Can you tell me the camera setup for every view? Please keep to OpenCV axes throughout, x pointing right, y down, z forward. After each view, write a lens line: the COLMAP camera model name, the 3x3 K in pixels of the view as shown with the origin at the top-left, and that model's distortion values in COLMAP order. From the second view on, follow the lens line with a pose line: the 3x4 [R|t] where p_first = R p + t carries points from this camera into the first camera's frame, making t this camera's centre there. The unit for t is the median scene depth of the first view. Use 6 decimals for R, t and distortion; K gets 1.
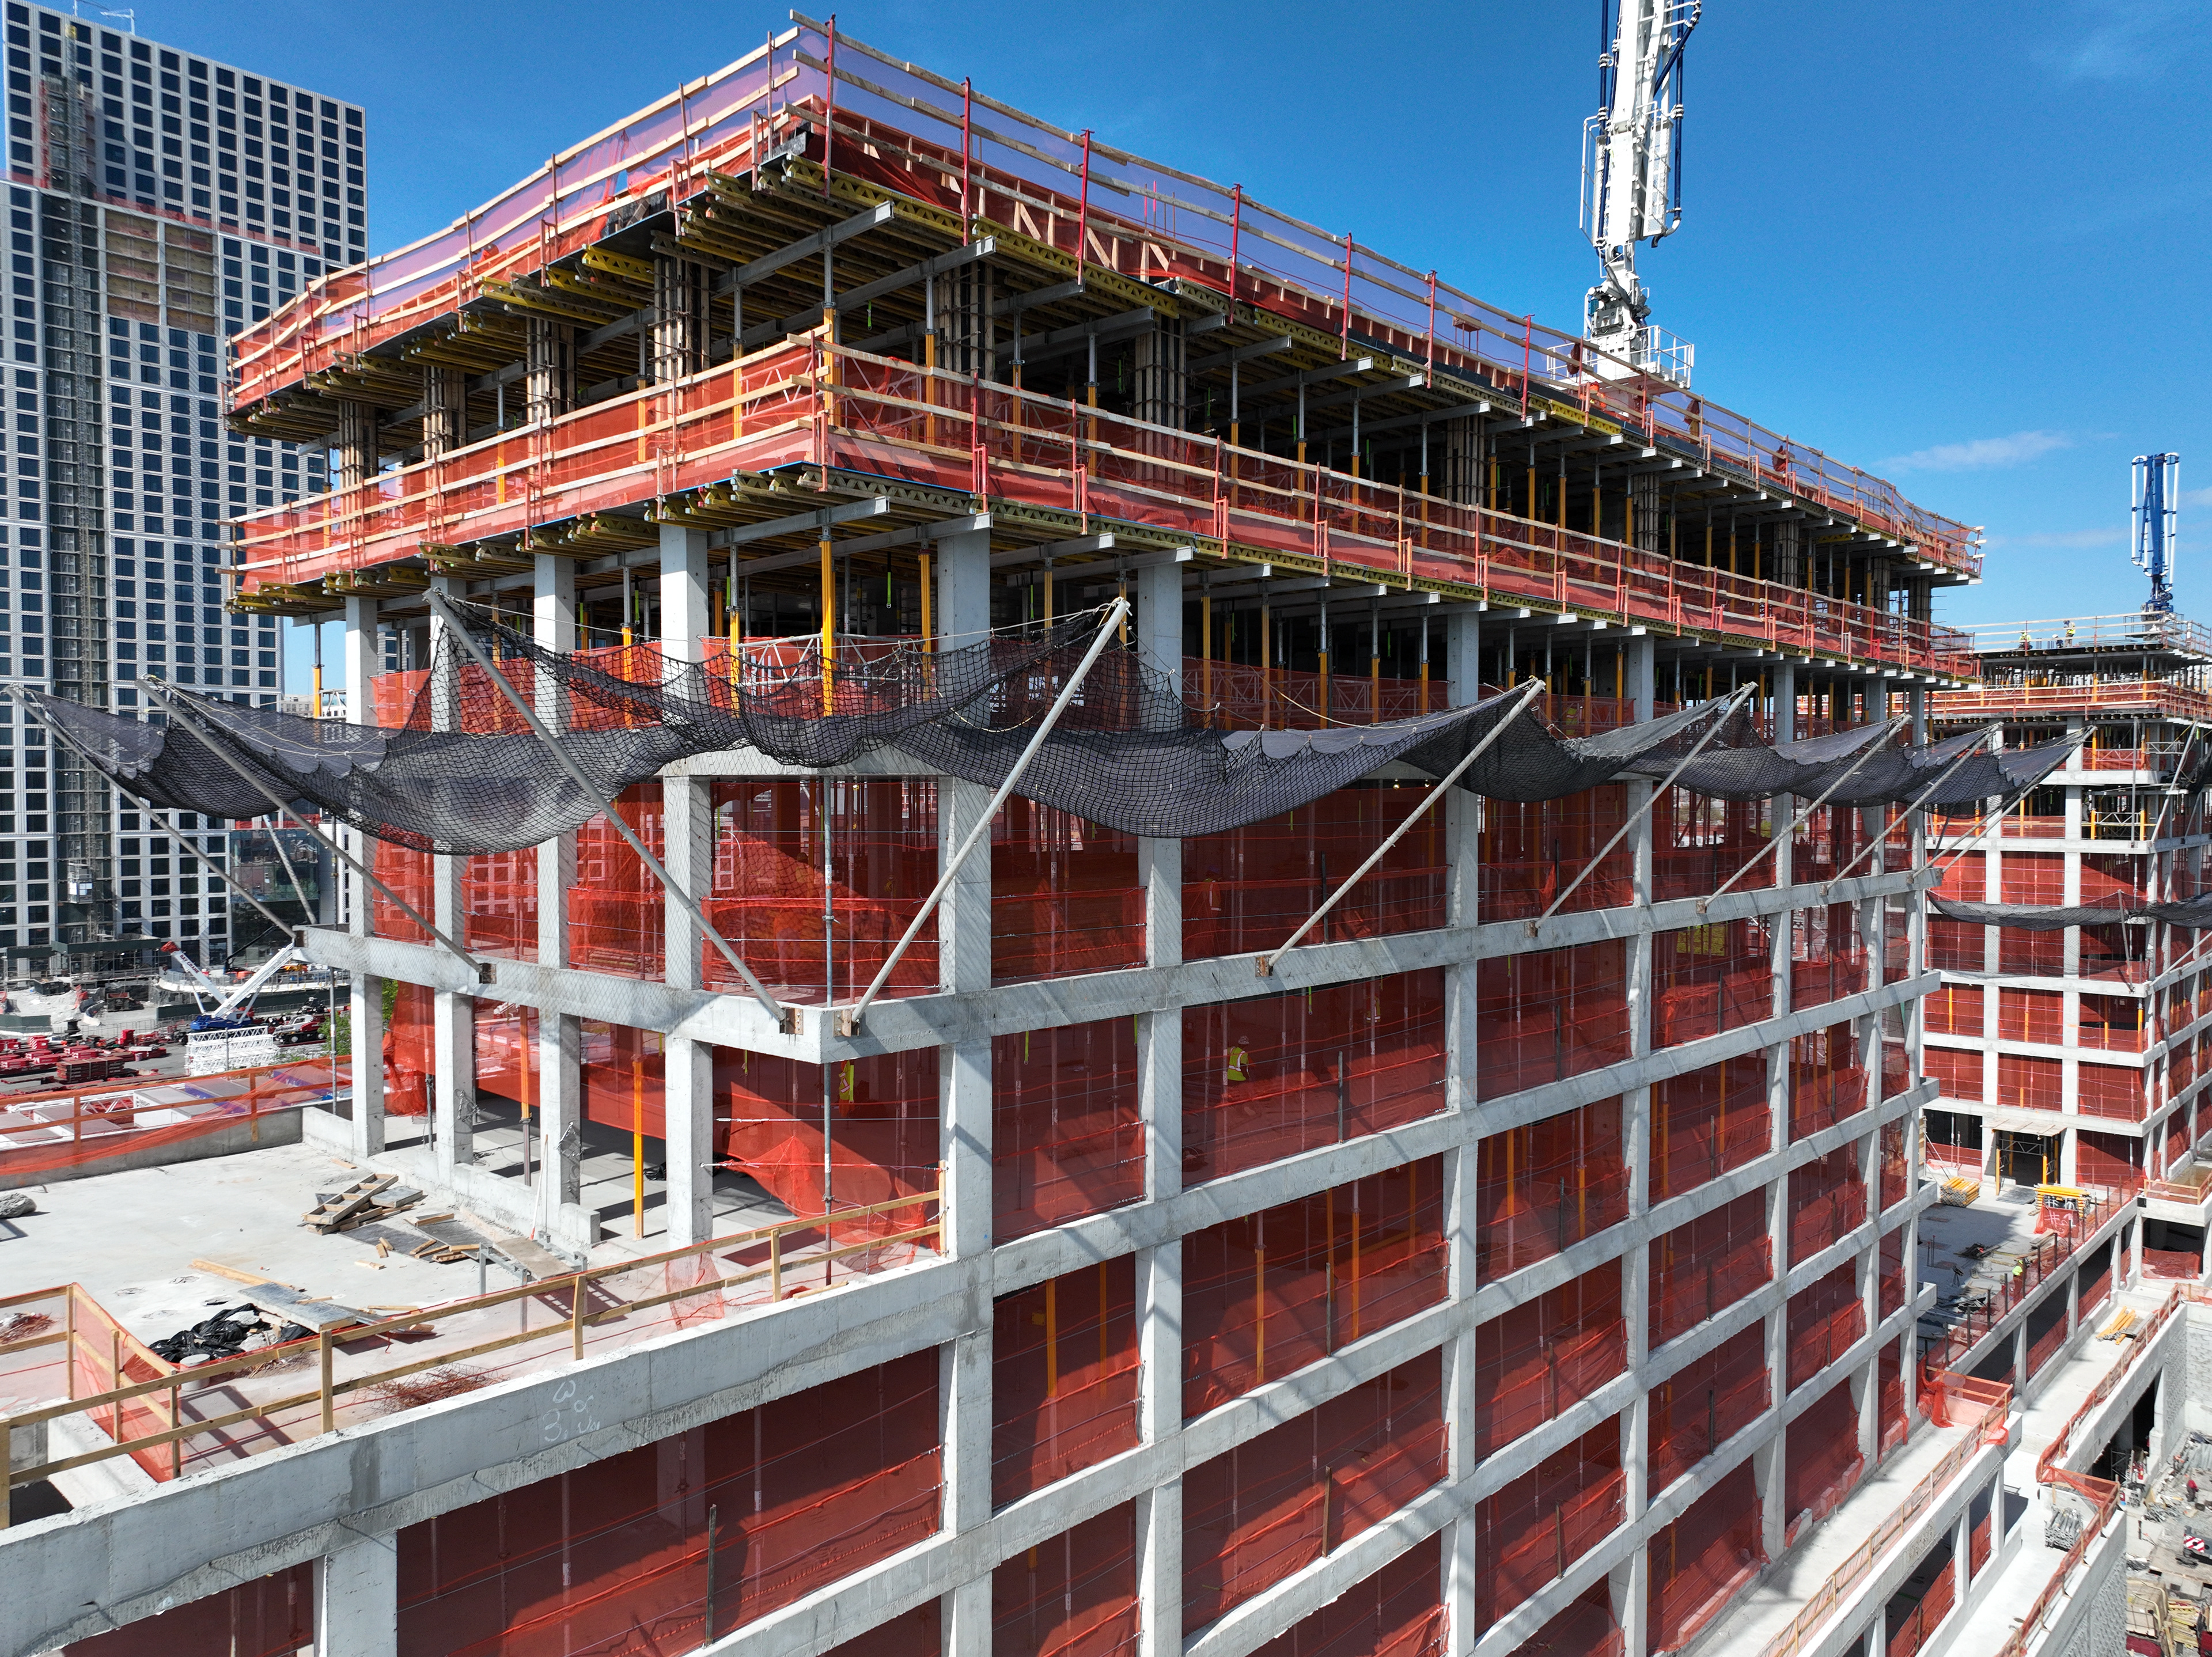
lens RADIAL K [[1540.7, 0, 1102.9], [0, 1540.7, 828.4], [0, 0, 1]] dist [-0.001407, 0.019016]
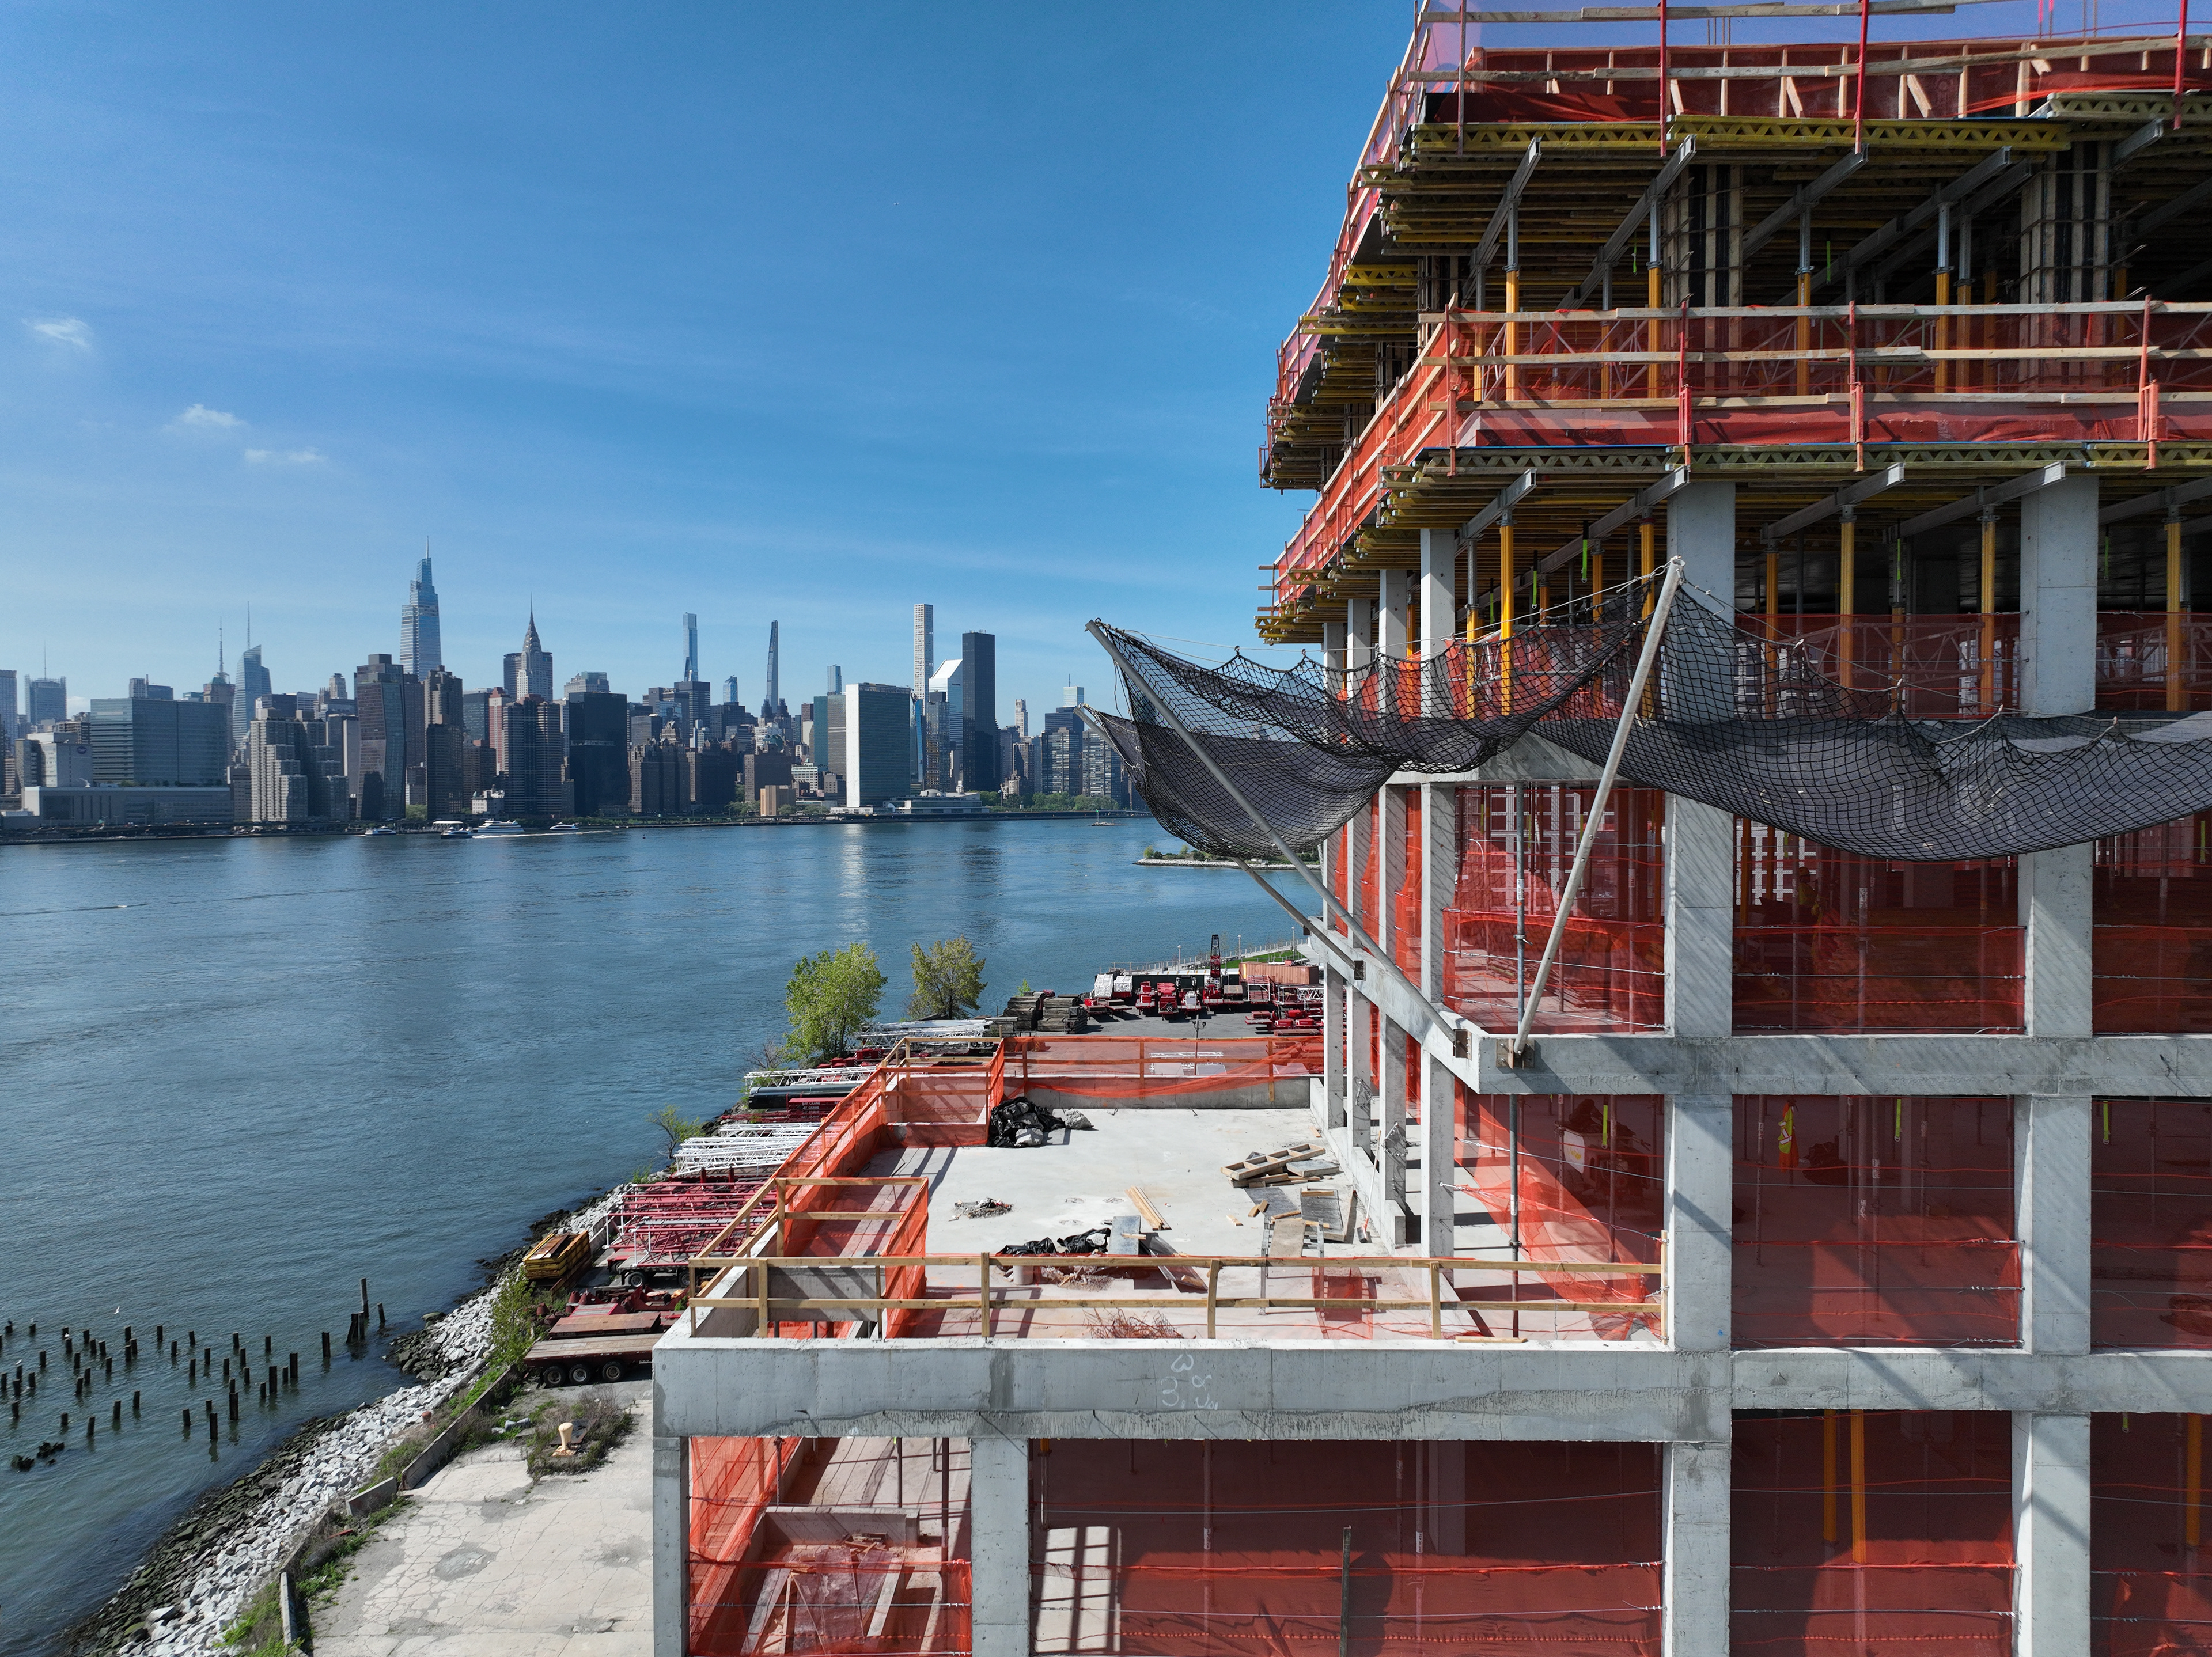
lens RADIAL K [[1540.7, 0, 1120.1], [0, 1540.7, 826.7], [0, 0, 1]] dist [-0.001407, 0.019016]
pose [[0.675065, 0.014374, -0.737618, 0.282961], [-0.017460, 0.999841, 0.003504, -0.005453], [0.737551, 0.010514, 0.675209, 0.174152]]
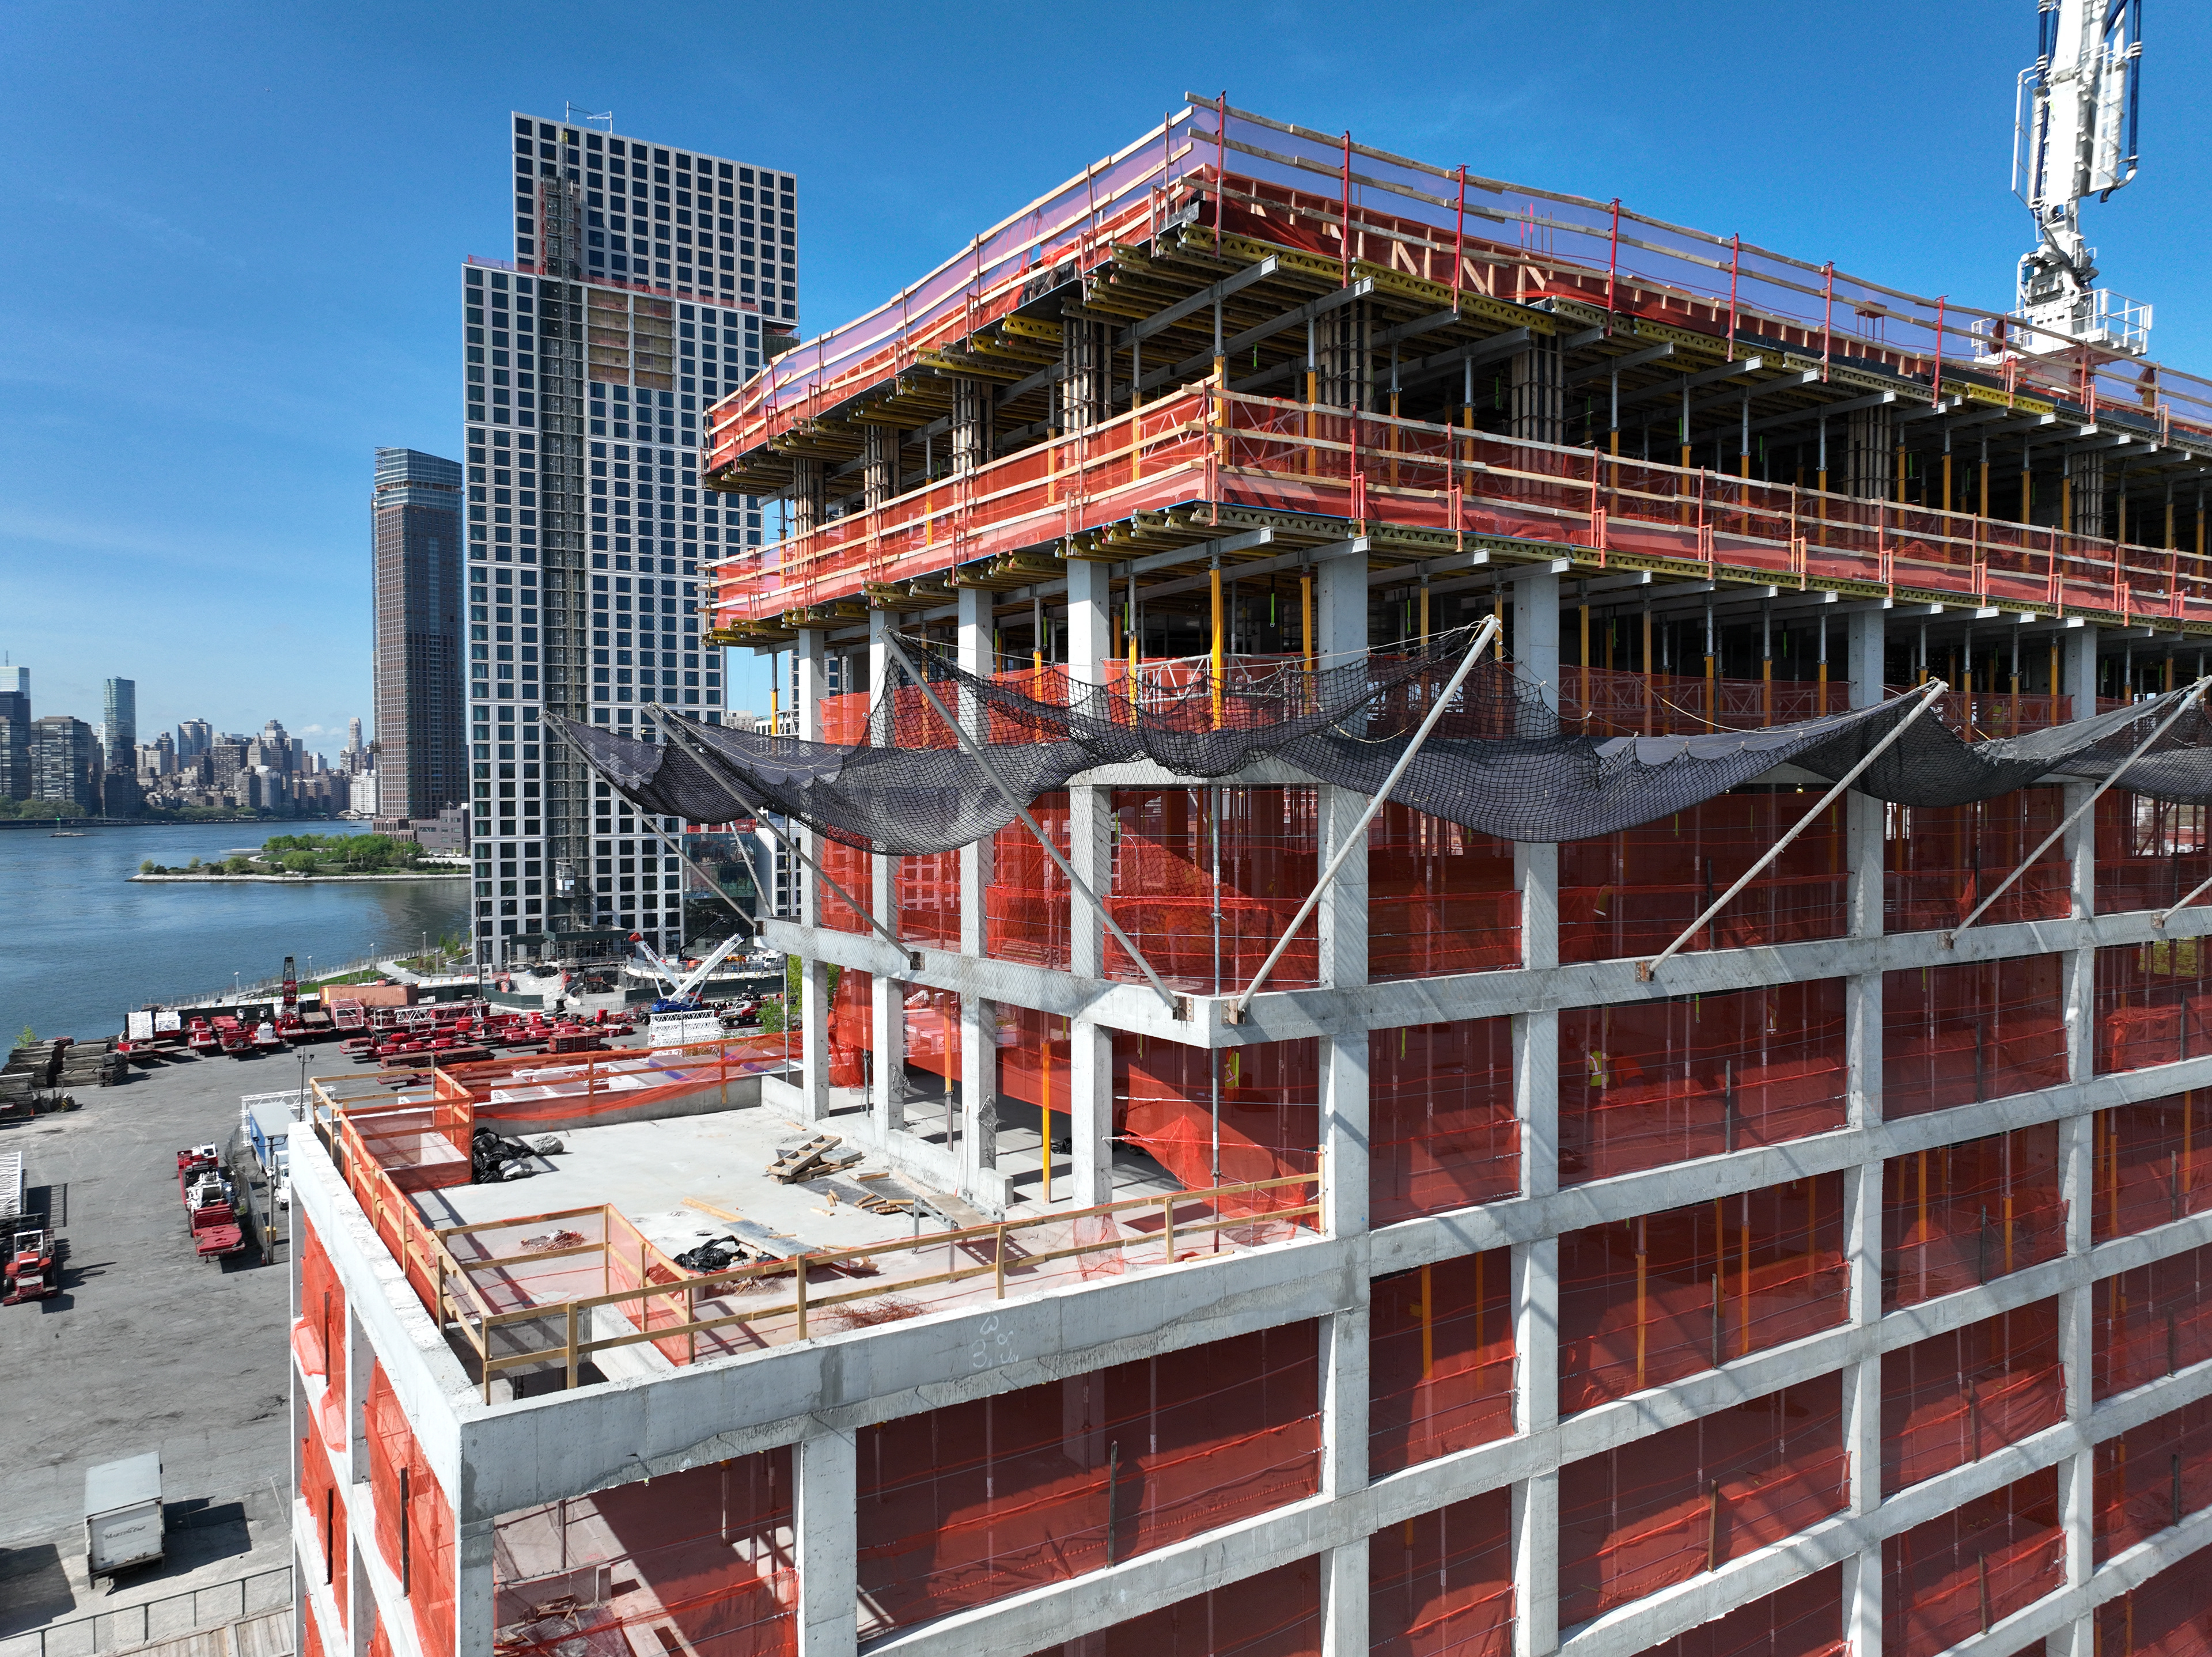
lens RADIAL K [[1540.7, 0, 1109.1], [0, 1540.7, 829.0], [0, 0, 1]] dist [-0.001407, 0.019016]
pose [[0.970702, 0.001349, -0.240281, 0.007705], [-0.002000, 0.999995, -0.002469, 0.000045], [0.240277, 0.002878, 0.970700, -0.062251]]
